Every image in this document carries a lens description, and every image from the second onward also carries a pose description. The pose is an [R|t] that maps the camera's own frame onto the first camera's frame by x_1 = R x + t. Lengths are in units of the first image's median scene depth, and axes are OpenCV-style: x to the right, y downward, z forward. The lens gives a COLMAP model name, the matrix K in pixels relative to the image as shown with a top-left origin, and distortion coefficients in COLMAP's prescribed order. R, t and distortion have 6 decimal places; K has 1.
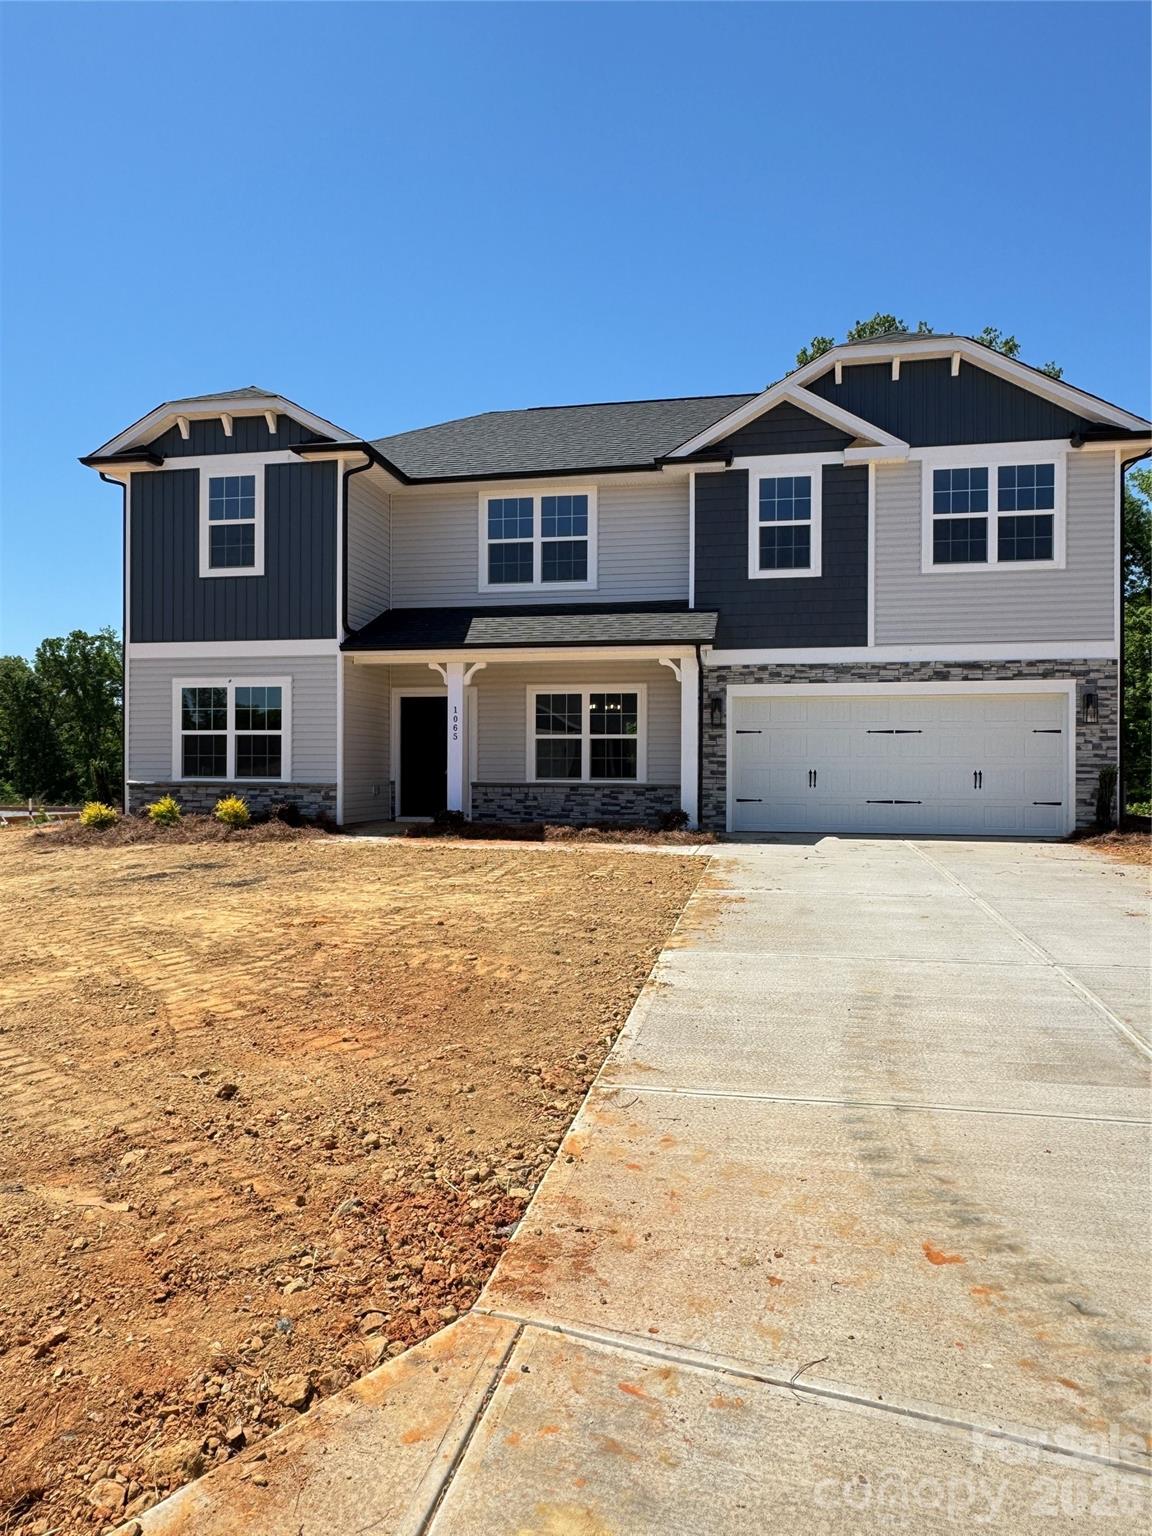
lens RADIAL K [[1077.5, 0, 575.6], [0, 1077.5, 774.6], [0, 0, 1]] dist [-0.000707, 0.001213]
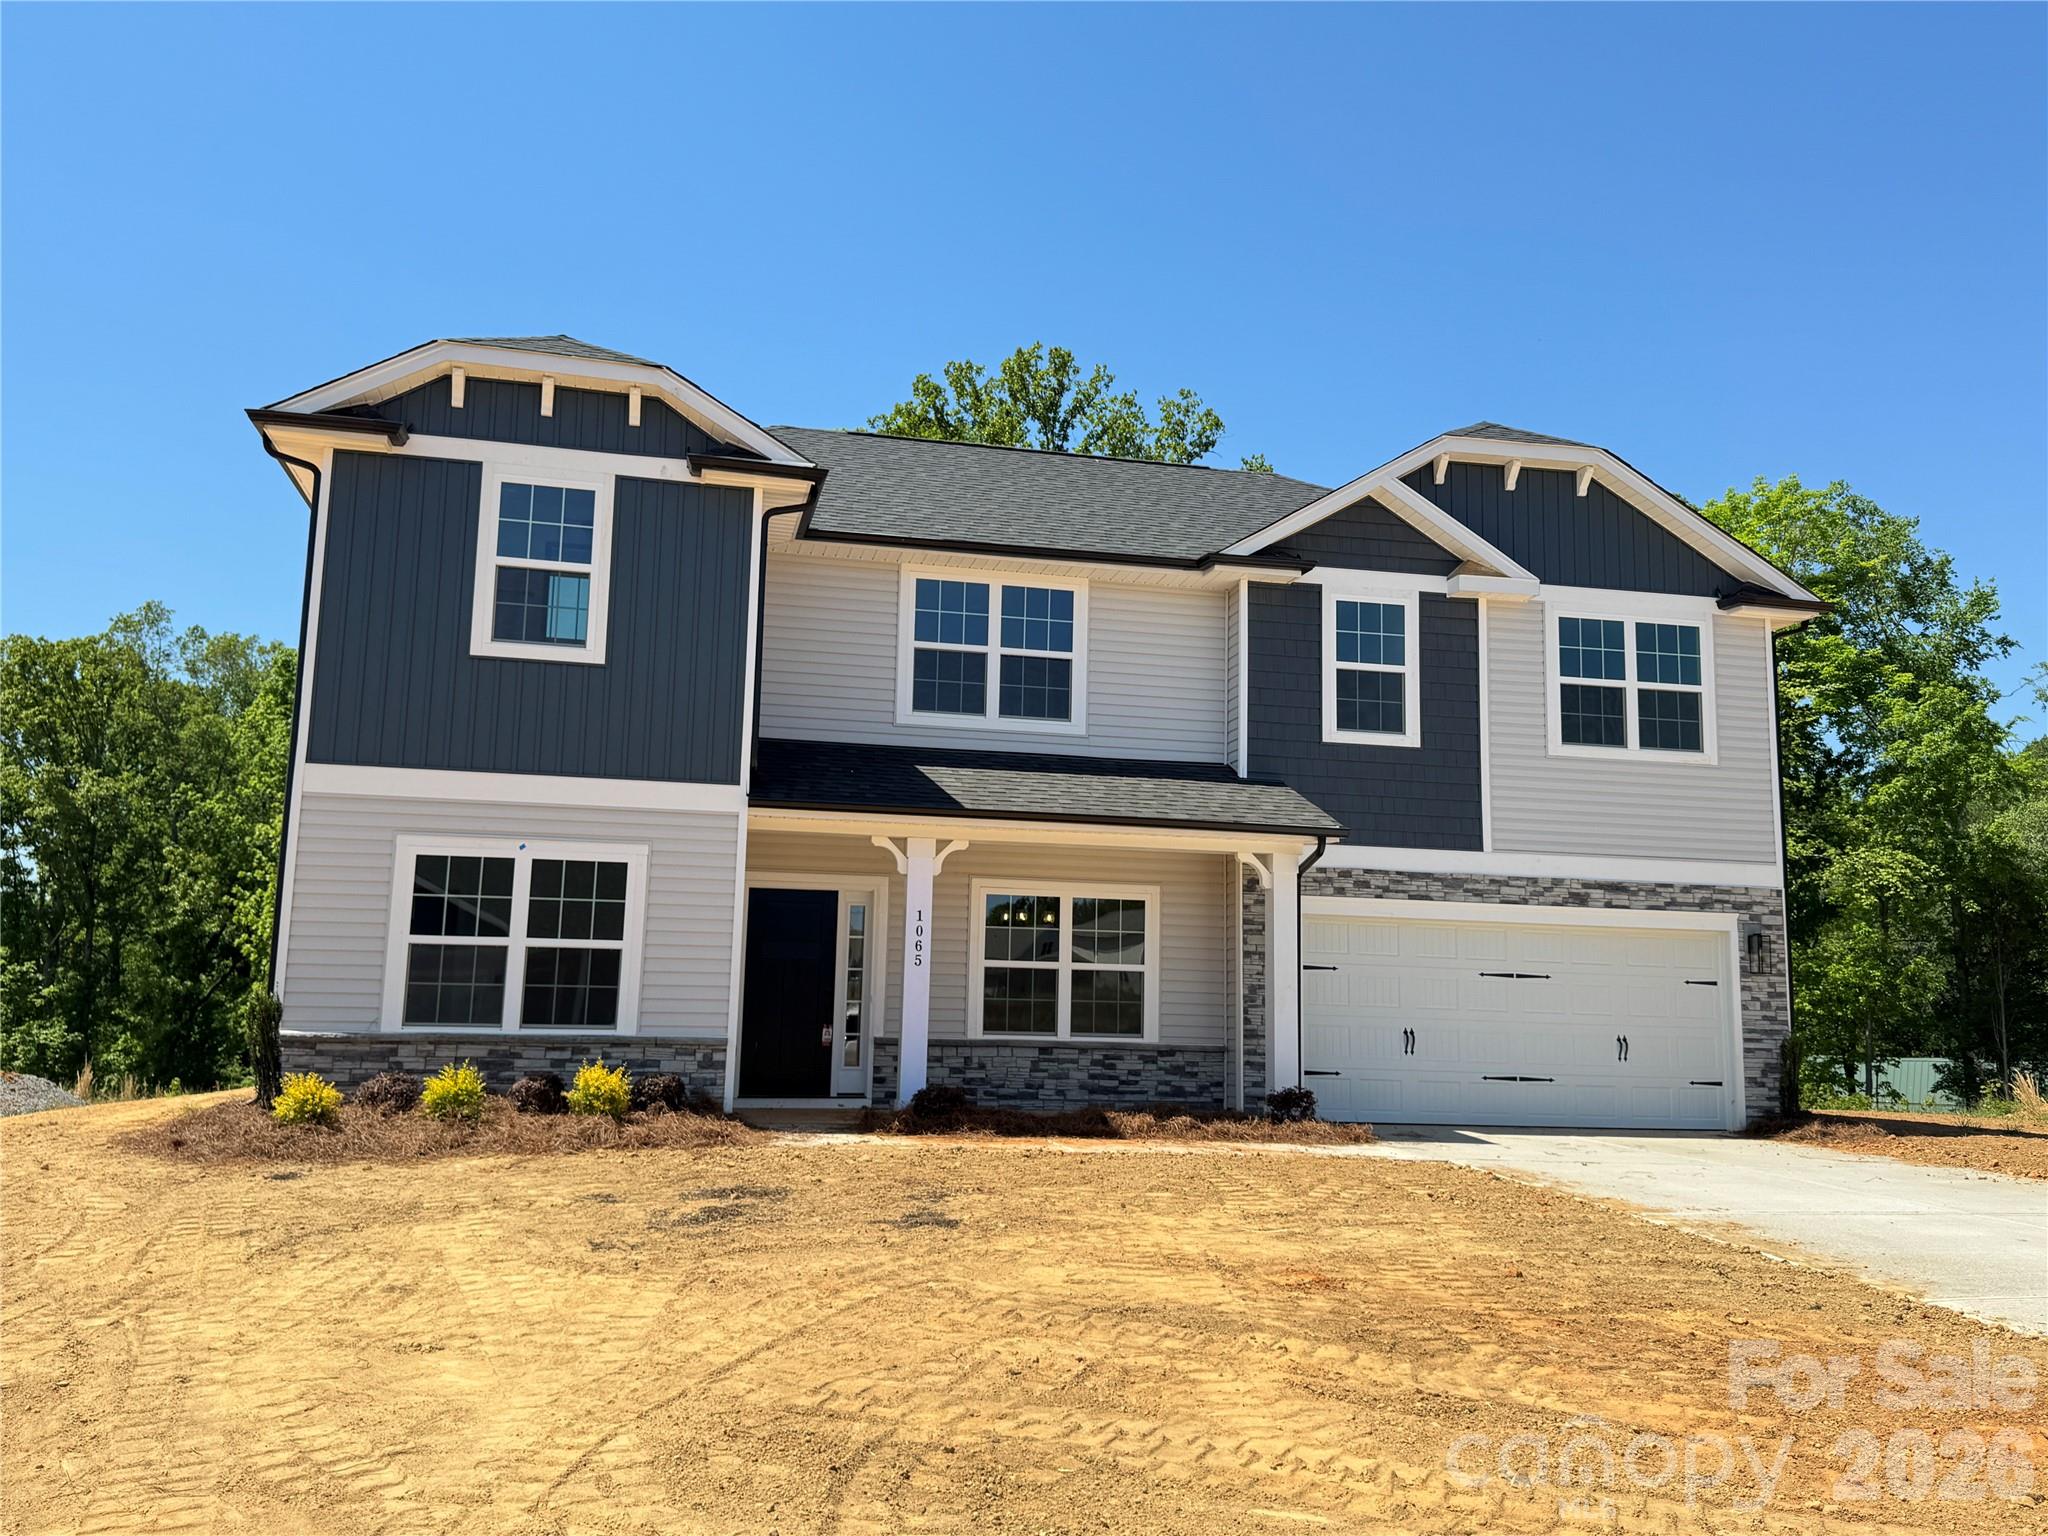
lens RADIAL K [[1726.5, 0, 1023.6], [0, 1726.5, 759.4], [0, 0, 1]] dist [0.094009, -0.014412]
pose [[0.909214, 0.078457, 0.408869, -0.459489], [-0.017932, 0.988551, -0.149816, -0.003139], [-0.415942, 0.128883, 0.900212, 0.094957]]
